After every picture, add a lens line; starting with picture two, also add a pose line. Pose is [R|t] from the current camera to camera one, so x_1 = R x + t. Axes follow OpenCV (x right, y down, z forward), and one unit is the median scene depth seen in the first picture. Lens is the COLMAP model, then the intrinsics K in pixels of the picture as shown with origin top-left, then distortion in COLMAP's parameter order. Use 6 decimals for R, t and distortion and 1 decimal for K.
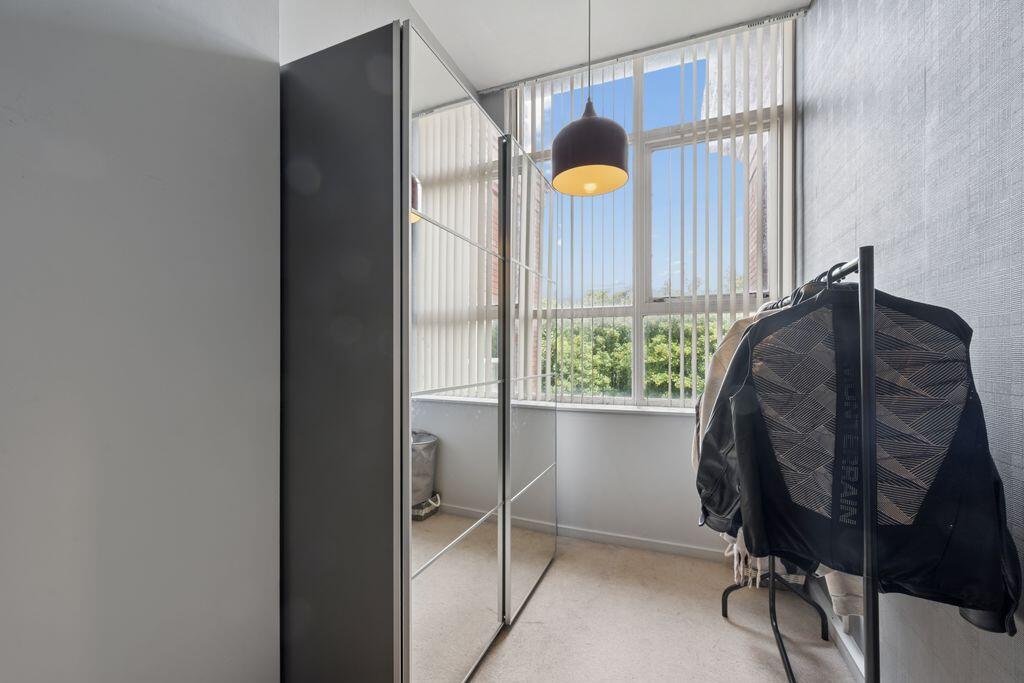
lens RADIAL K [[400.9, 0, 524.6], [0, 400.9, 352.1], [0, 0, 1]] dist [0.000339, 0.000035]
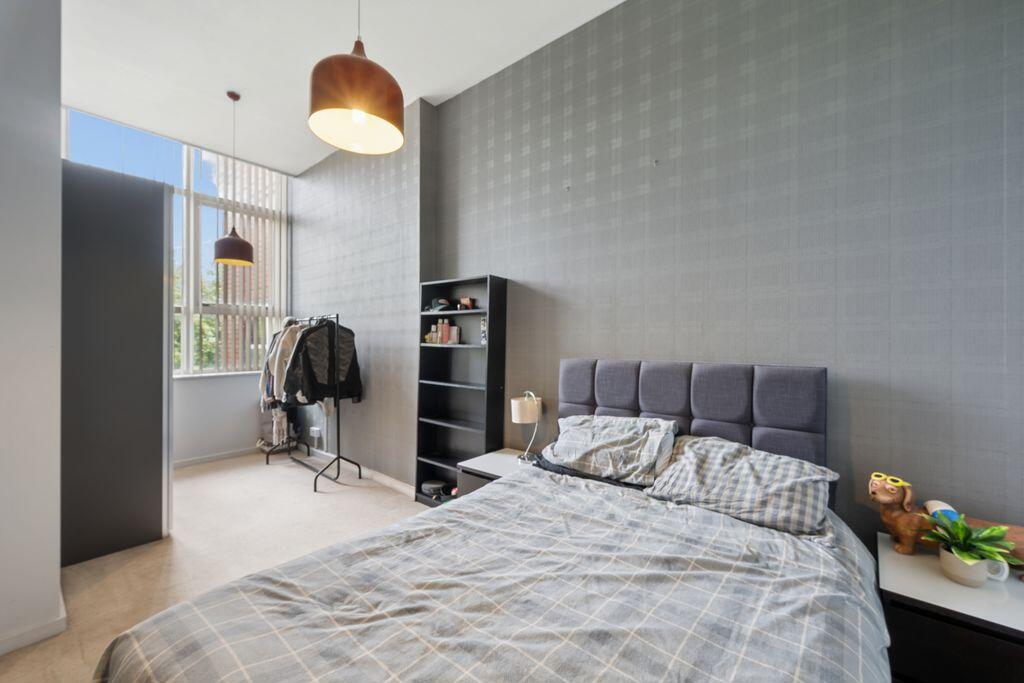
lens RADIAL K [[400.9, 0, 524.6], [0, 400.9, 352.1], [0, 0, 1]] dist [0.000339, 0.000035]
pose [[0.301636, -0.014198, 0.953317, -2.045283], [-0.013968, 0.999716, 0.019308, 0.019753], [-0.953321, -0.019140, 0.301352, -1.703523]]
